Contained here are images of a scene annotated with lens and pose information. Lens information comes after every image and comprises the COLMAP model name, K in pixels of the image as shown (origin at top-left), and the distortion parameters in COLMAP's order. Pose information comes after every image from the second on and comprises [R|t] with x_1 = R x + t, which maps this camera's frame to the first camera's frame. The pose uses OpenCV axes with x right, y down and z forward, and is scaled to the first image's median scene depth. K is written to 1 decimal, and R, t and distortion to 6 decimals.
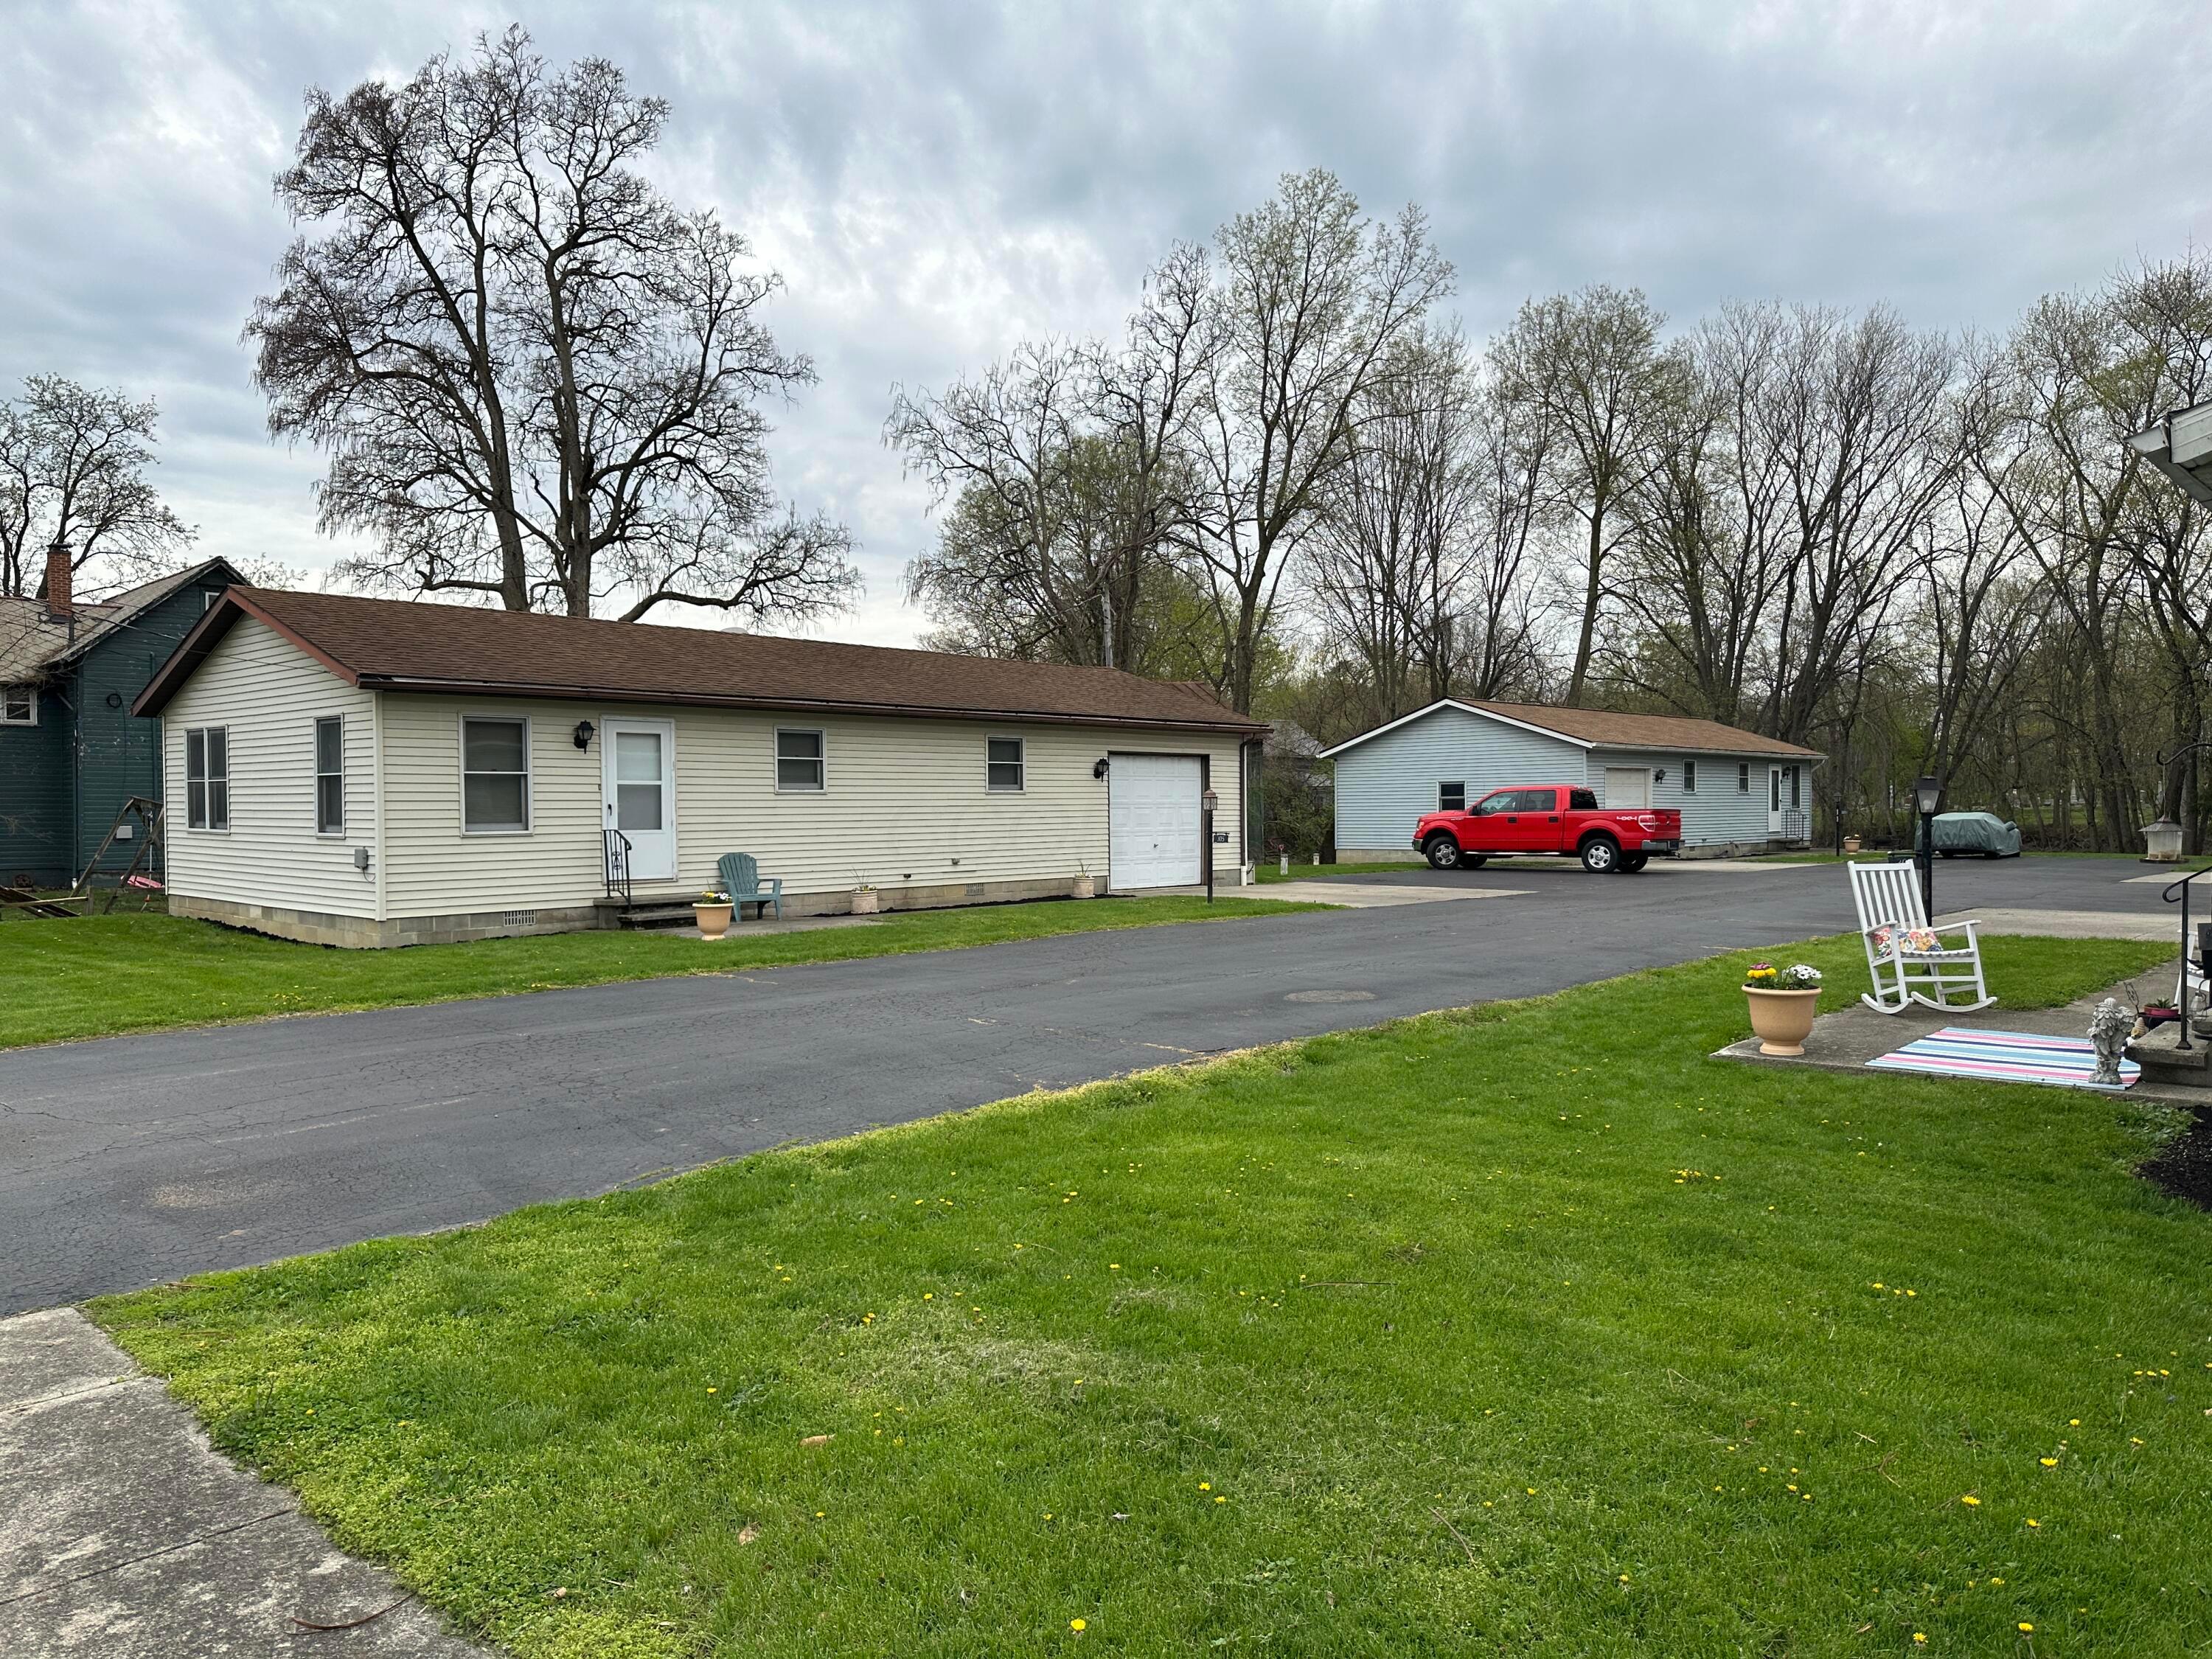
lens RADIAL K [[1536.6, 0, 1112.2], [0, 1536.6, 841.3], [0, 0, 1]] dist [0.072342, -0.084524]
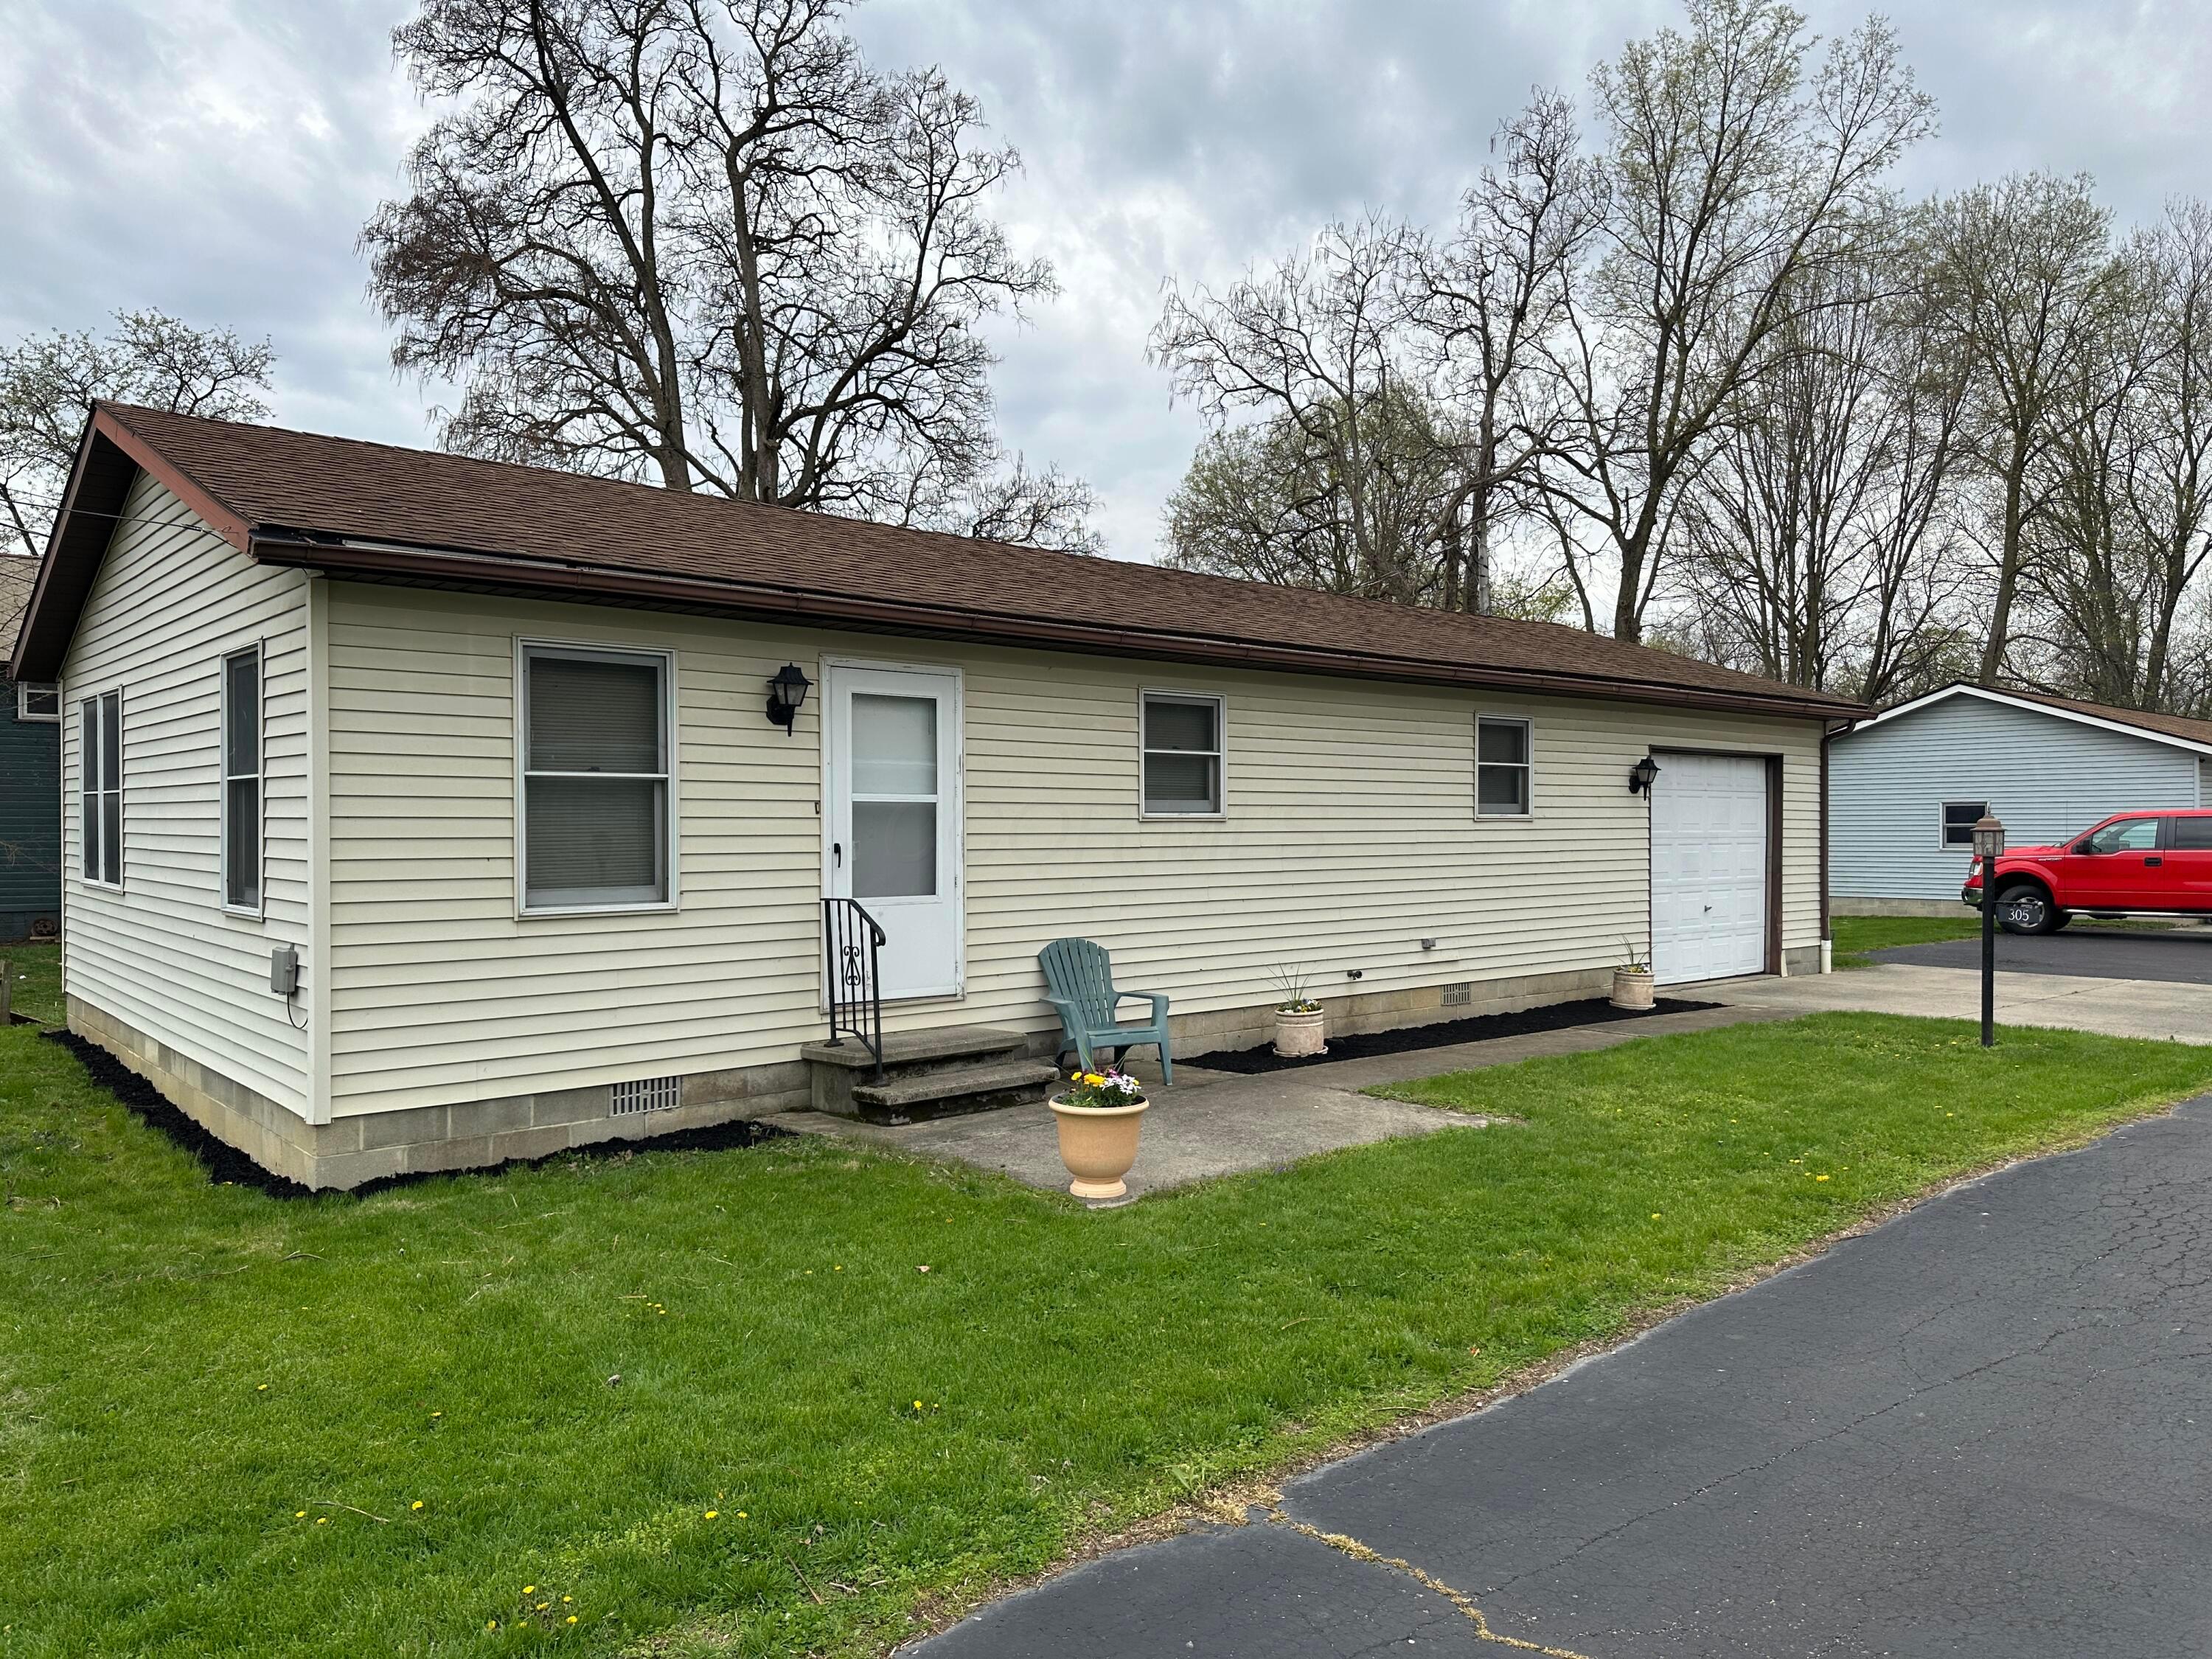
lens RADIAL K [[1536.6, 0, 1141.5], [0, 1536.6, 833.9], [0, 0, 1]] dist [0.072342, -0.084524]
pose [[0.996278, 0.005765, -0.086003, -0.084698], [-0.007243, 0.999831, -0.016888, -0.008654], [0.085891, 0.017449, 0.996152, 0.238095]]
